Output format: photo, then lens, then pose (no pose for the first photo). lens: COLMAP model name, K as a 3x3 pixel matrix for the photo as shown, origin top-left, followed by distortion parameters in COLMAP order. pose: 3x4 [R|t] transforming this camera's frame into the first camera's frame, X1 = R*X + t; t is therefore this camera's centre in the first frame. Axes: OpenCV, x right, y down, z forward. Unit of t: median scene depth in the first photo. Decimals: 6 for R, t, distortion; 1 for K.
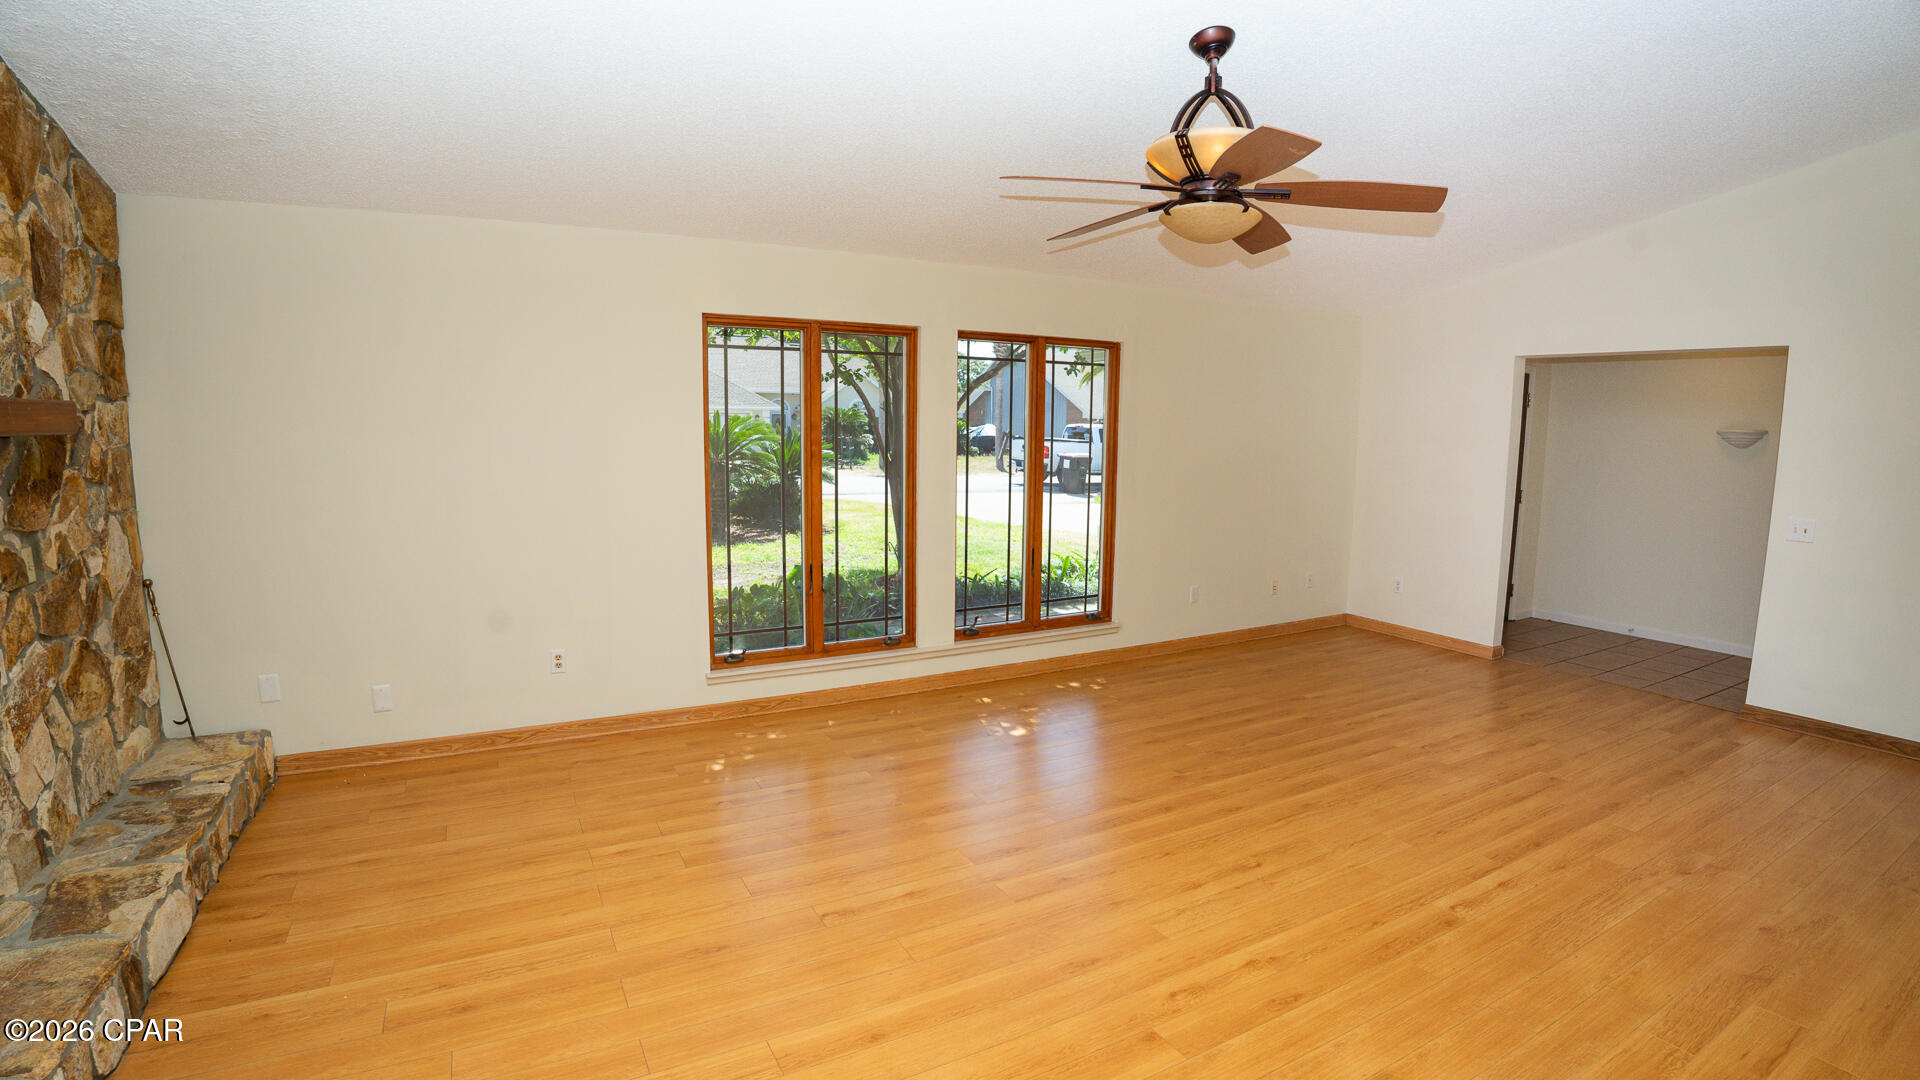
lens RADIAL K [[888.7, 0, 954.2], [0, 888.7, 538.3], [0, 0, 1]] dist [-0.097856, 0.016098]
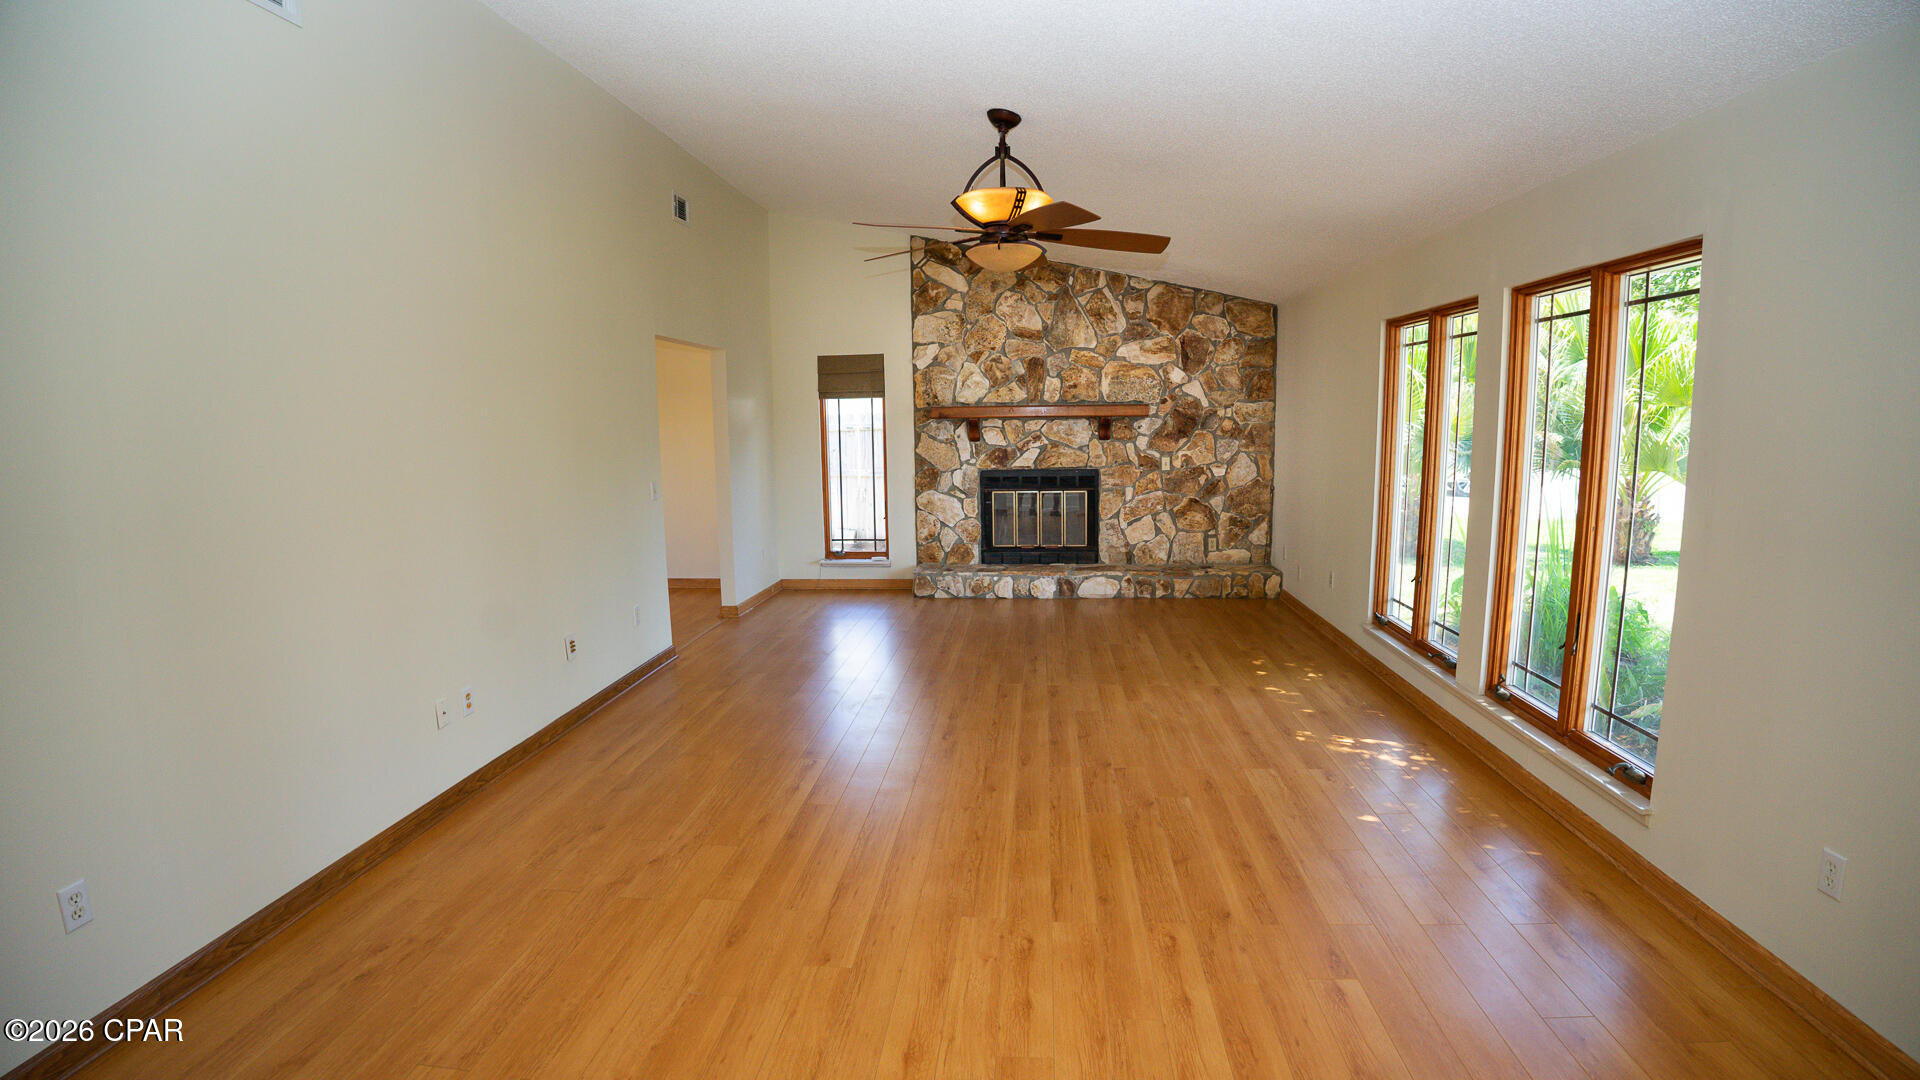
lens RADIAL K [[888.7, 0, 967.8], [0, 888.7, 532.3], [0, 0, 1]] dist [-0.097856, 0.016098]
pose [[-0.554476, 0.101419, -0.825997, 1.255268], [-0.097078, 0.977887, 0.185235, -0.166878], [0.826518, 0.182895, -0.532370, 1.495808]]
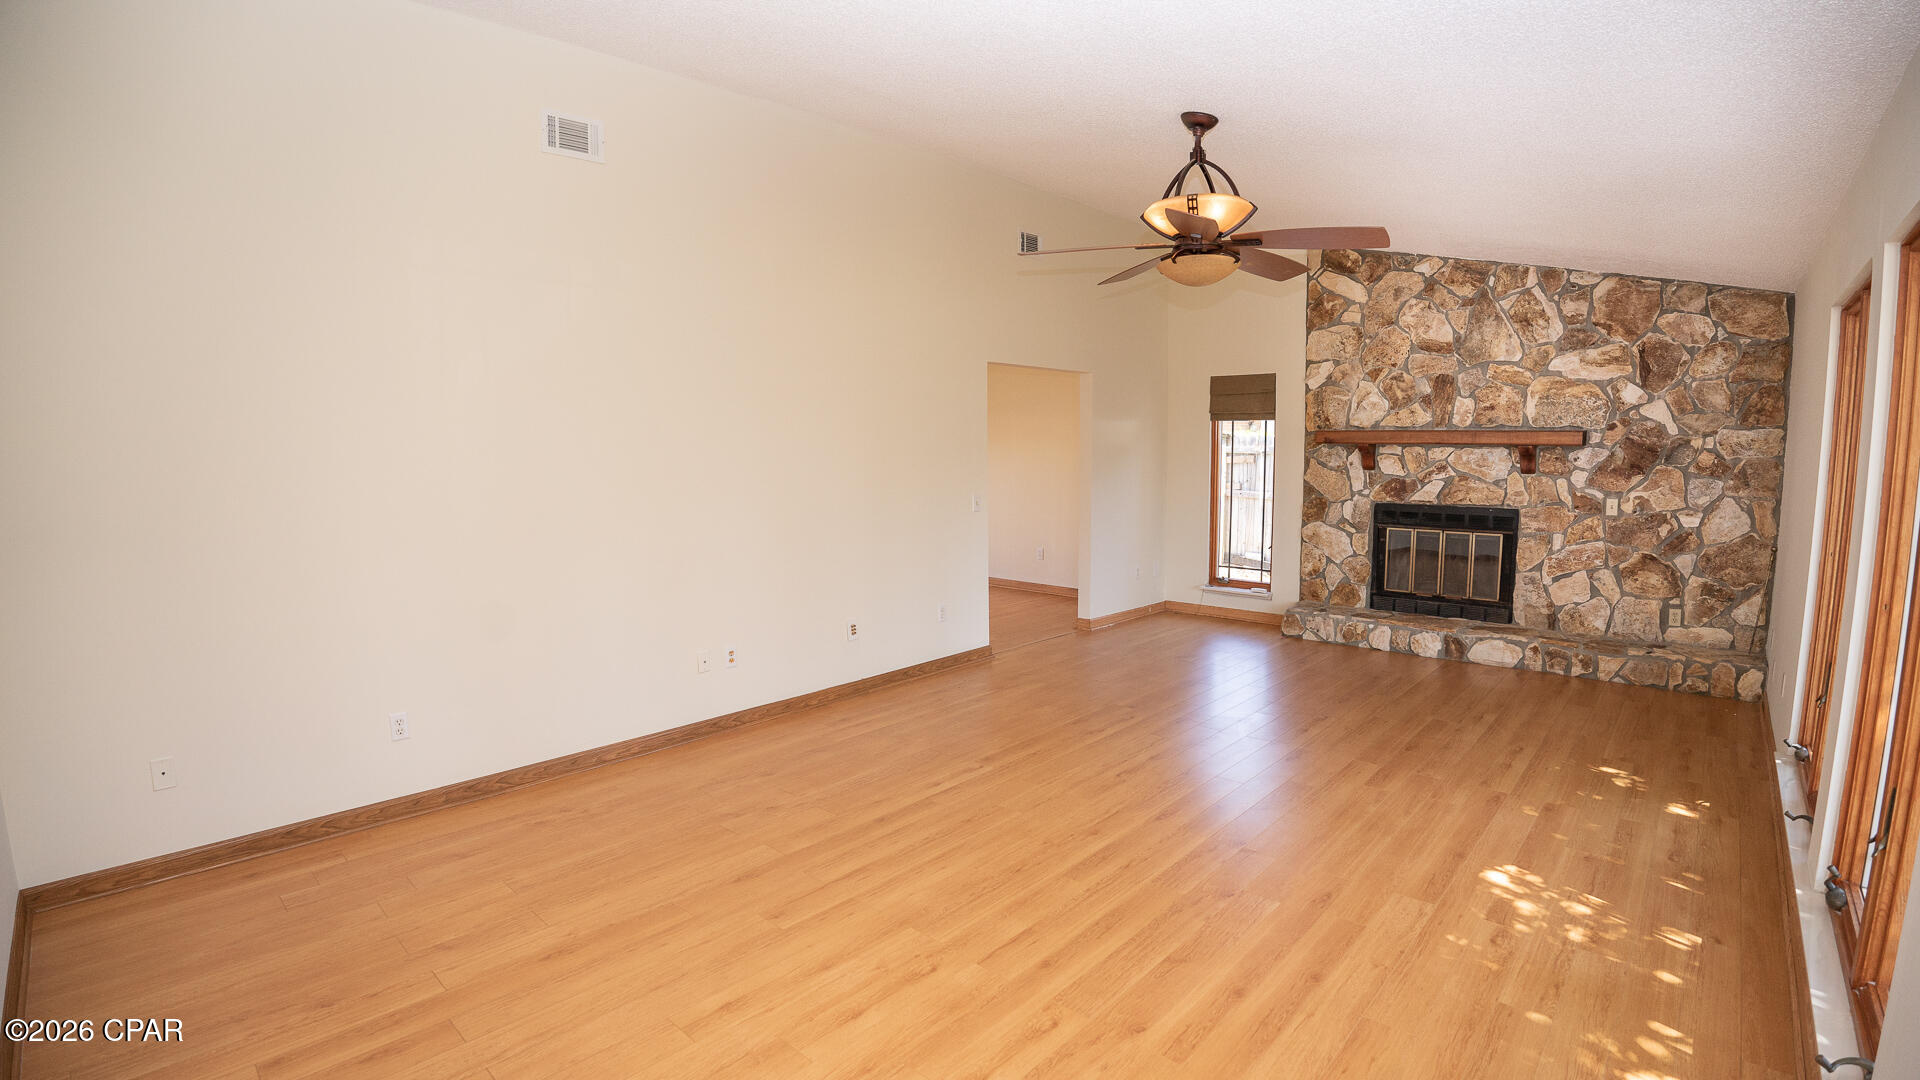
lens RADIAL K [[888.7, 0, 969.9], [0, 888.7, 534.7], [0, 0, 1]] dist [-0.097856, 0.016098]
pose [[-0.944967, 0.024875, -0.326219, 0.859356], [-0.048863, 0.975191, 0.215903, -0.212780], [0.323497, 0.219962, -0.920308, 1.807292]]
